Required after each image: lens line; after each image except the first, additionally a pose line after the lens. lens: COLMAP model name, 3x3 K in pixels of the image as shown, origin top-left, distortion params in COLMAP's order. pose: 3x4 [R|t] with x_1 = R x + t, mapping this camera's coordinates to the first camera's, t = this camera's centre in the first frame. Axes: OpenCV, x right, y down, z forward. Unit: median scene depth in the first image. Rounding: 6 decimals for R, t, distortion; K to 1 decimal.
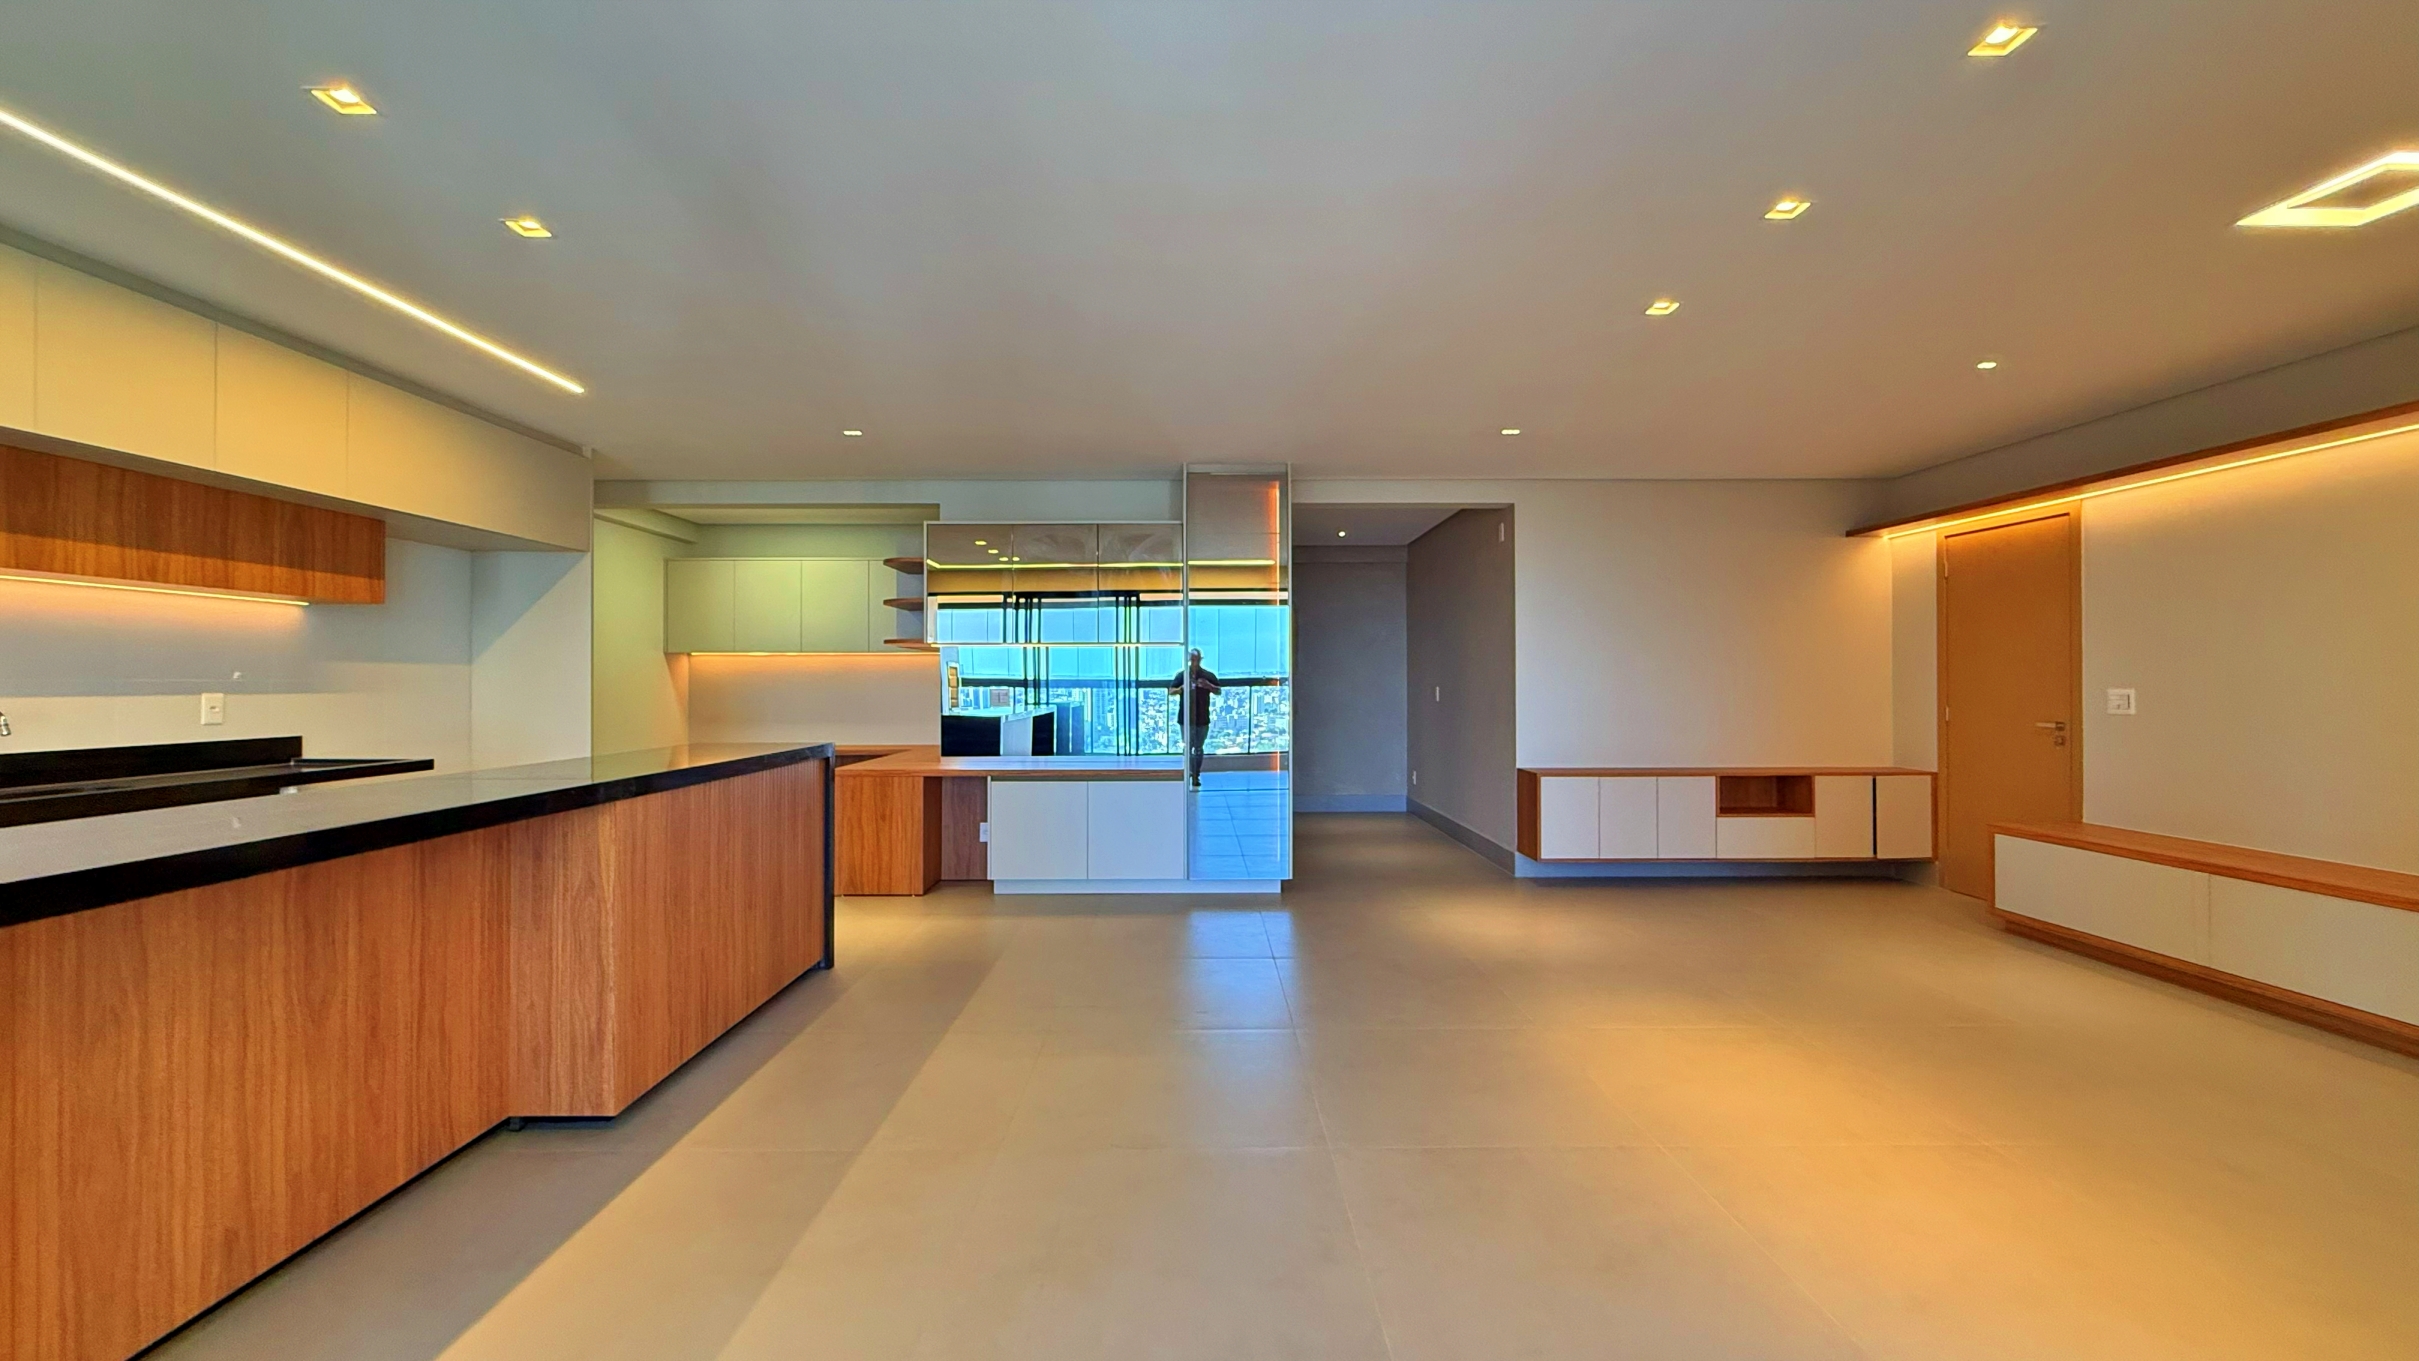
lens RADIAL K [[964.6, 0, 1199.9], [0, 964.6, 680.1], [0, 0, 1]] dist [-0.001532, 0.000494]
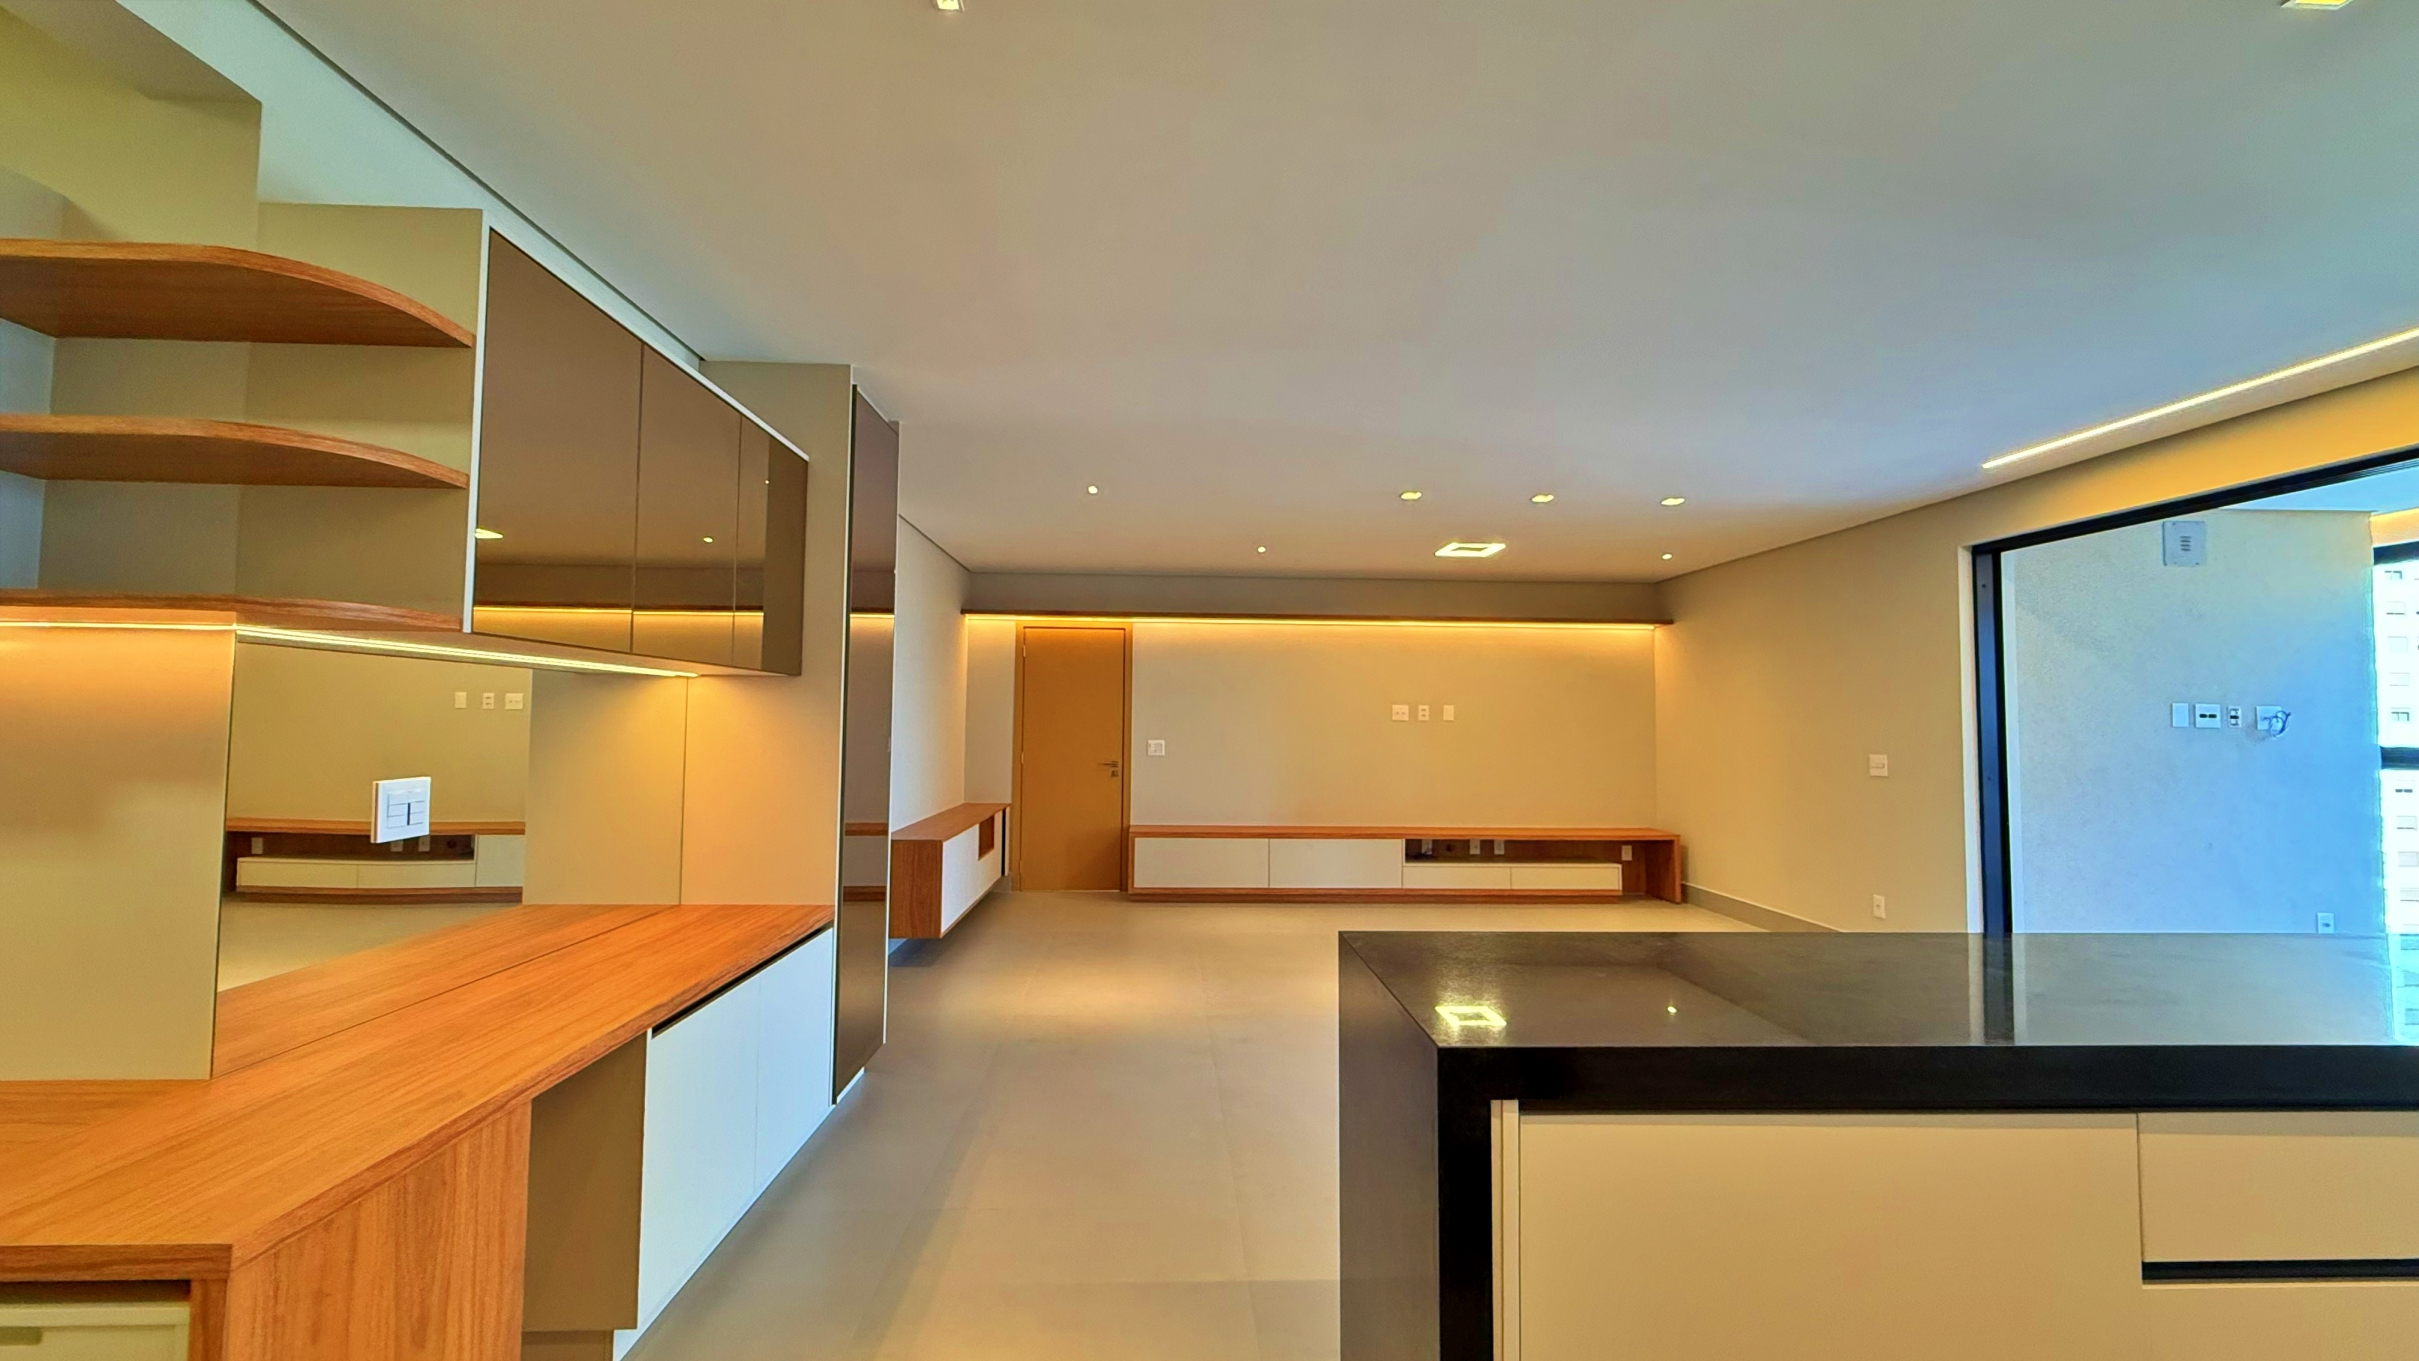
lens RADIAL K [[964.6, 0, 1198.0], [0, 964.6, 680.0], [0, 0, 1]] dist [-0.001532, 0.000494]
pose [[-0.032385, 0.046707, 0.998384, -0.591381], [-0.012408, 0.998812, -0.047129, -0.014282], [-0.999398, -0.013914, -0.031767, 0.817450]]
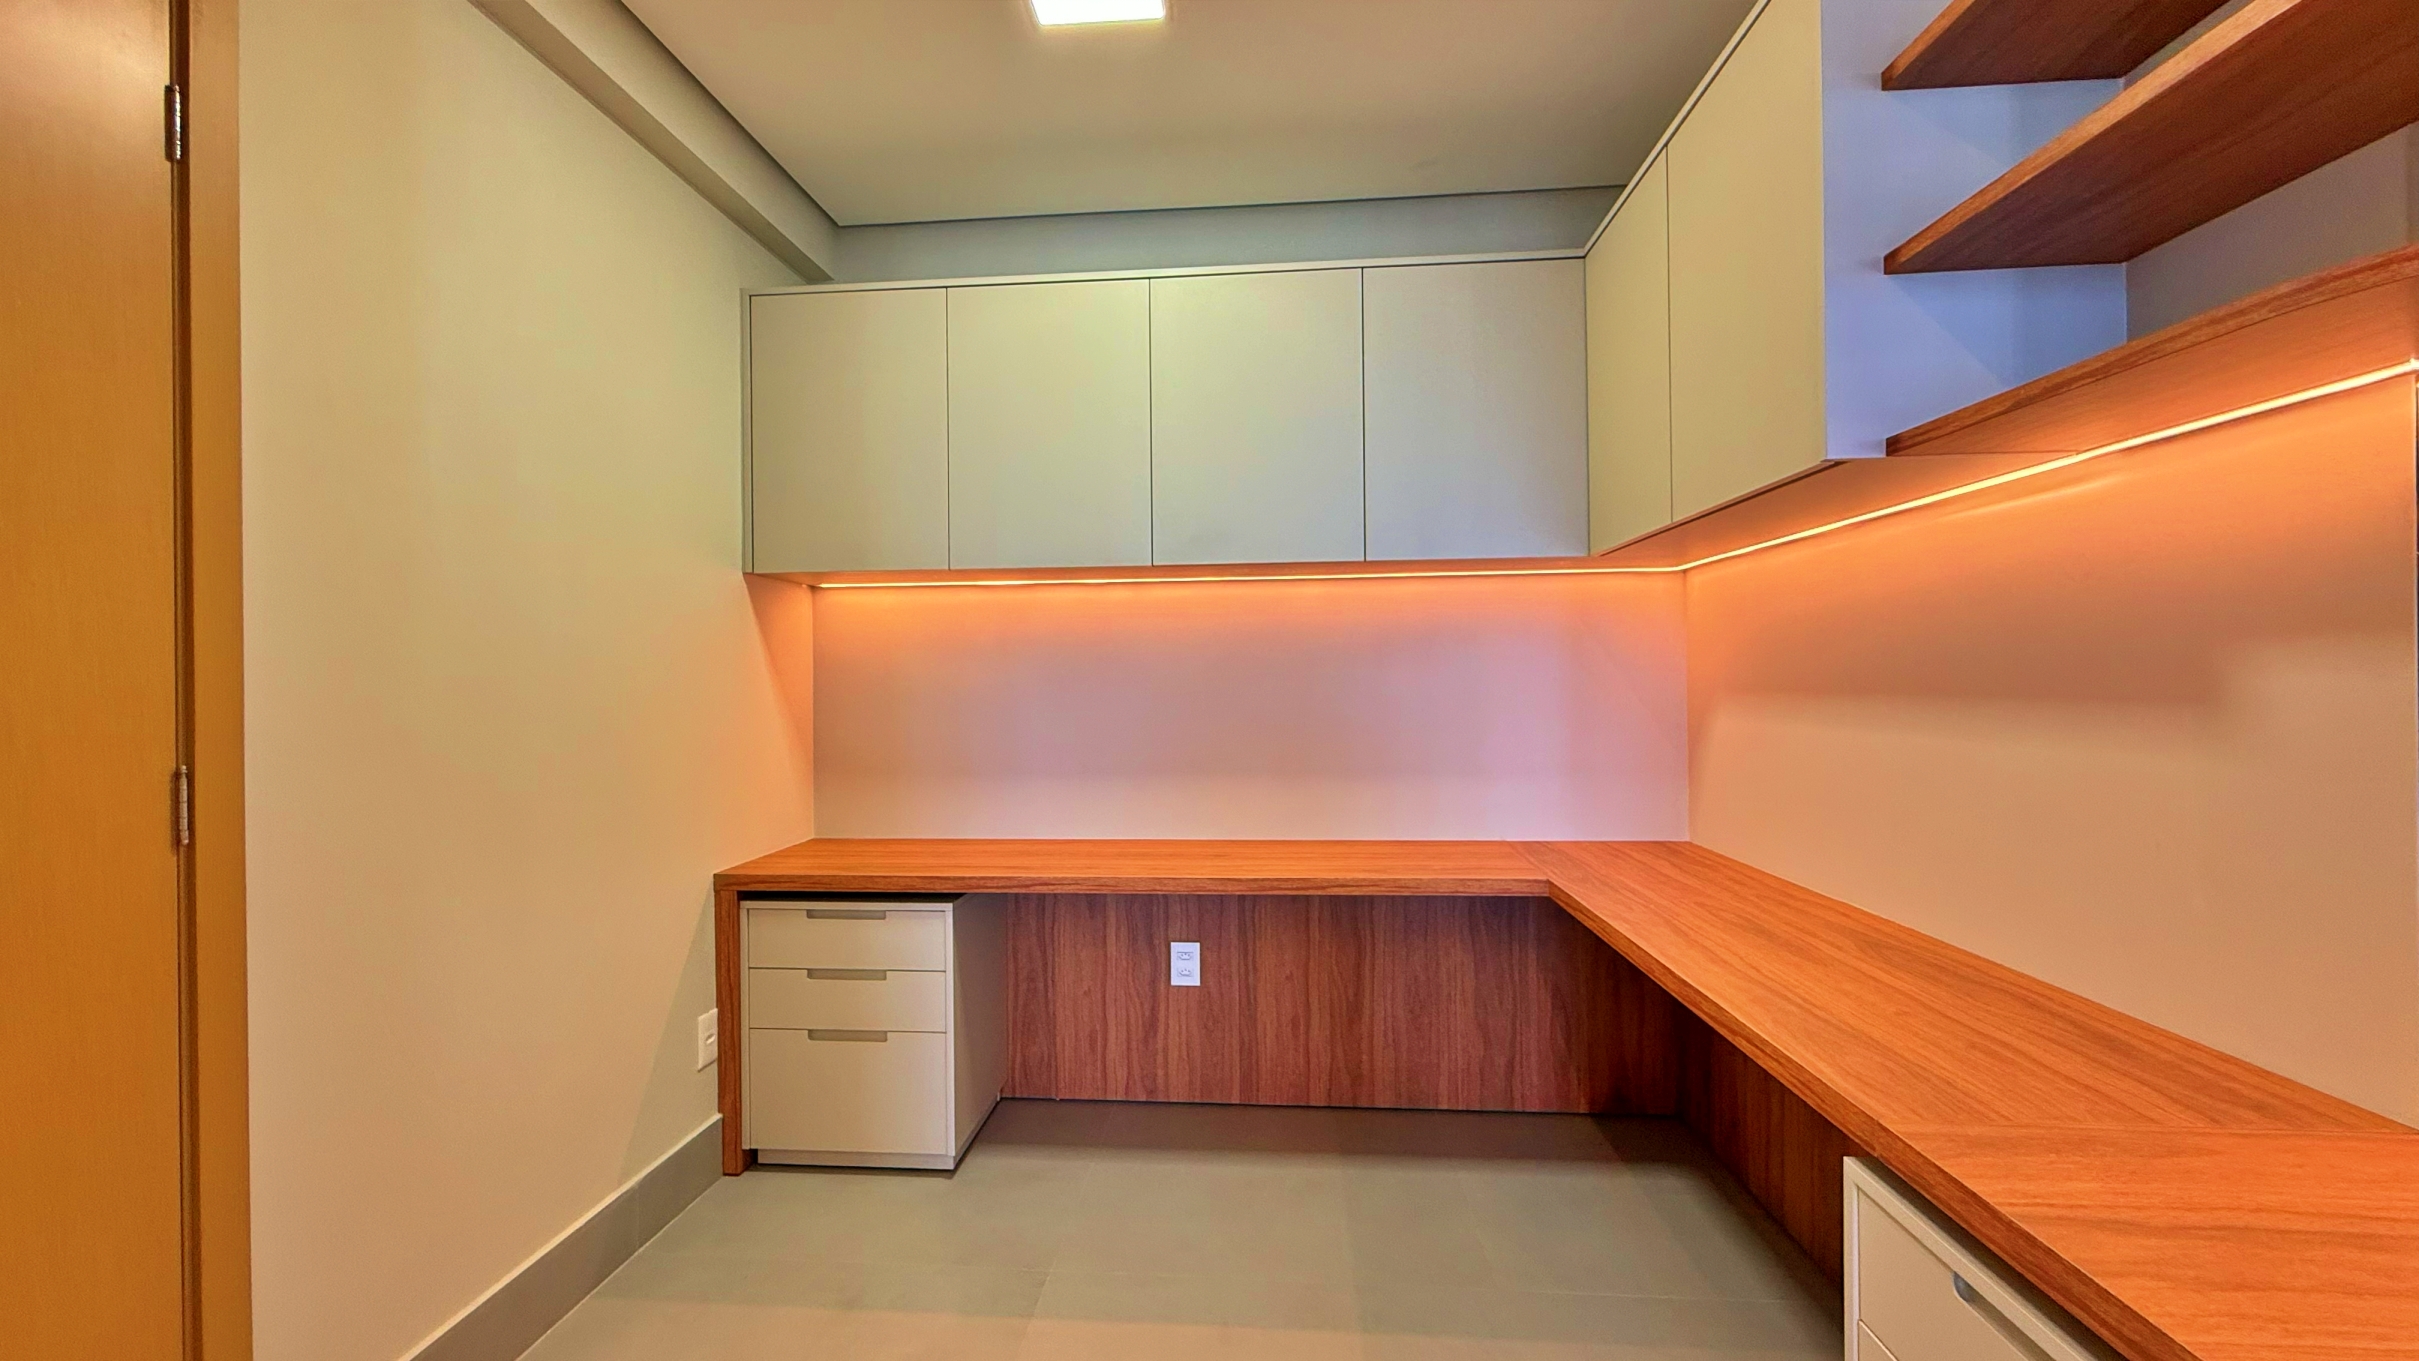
lens RADIAL K [[964.6, 0, 1192.7], [0, 964.6, 678.9], [0, 0, 1]] dist [-0.001532, 0.000494]
pose [[0.995264, -0.009522, -0.096743, -0.491805], [0.009661, 0.999953, 0.000970, 0.011491], [0.096729, -0.001900, 0.995309, 0.908313]]
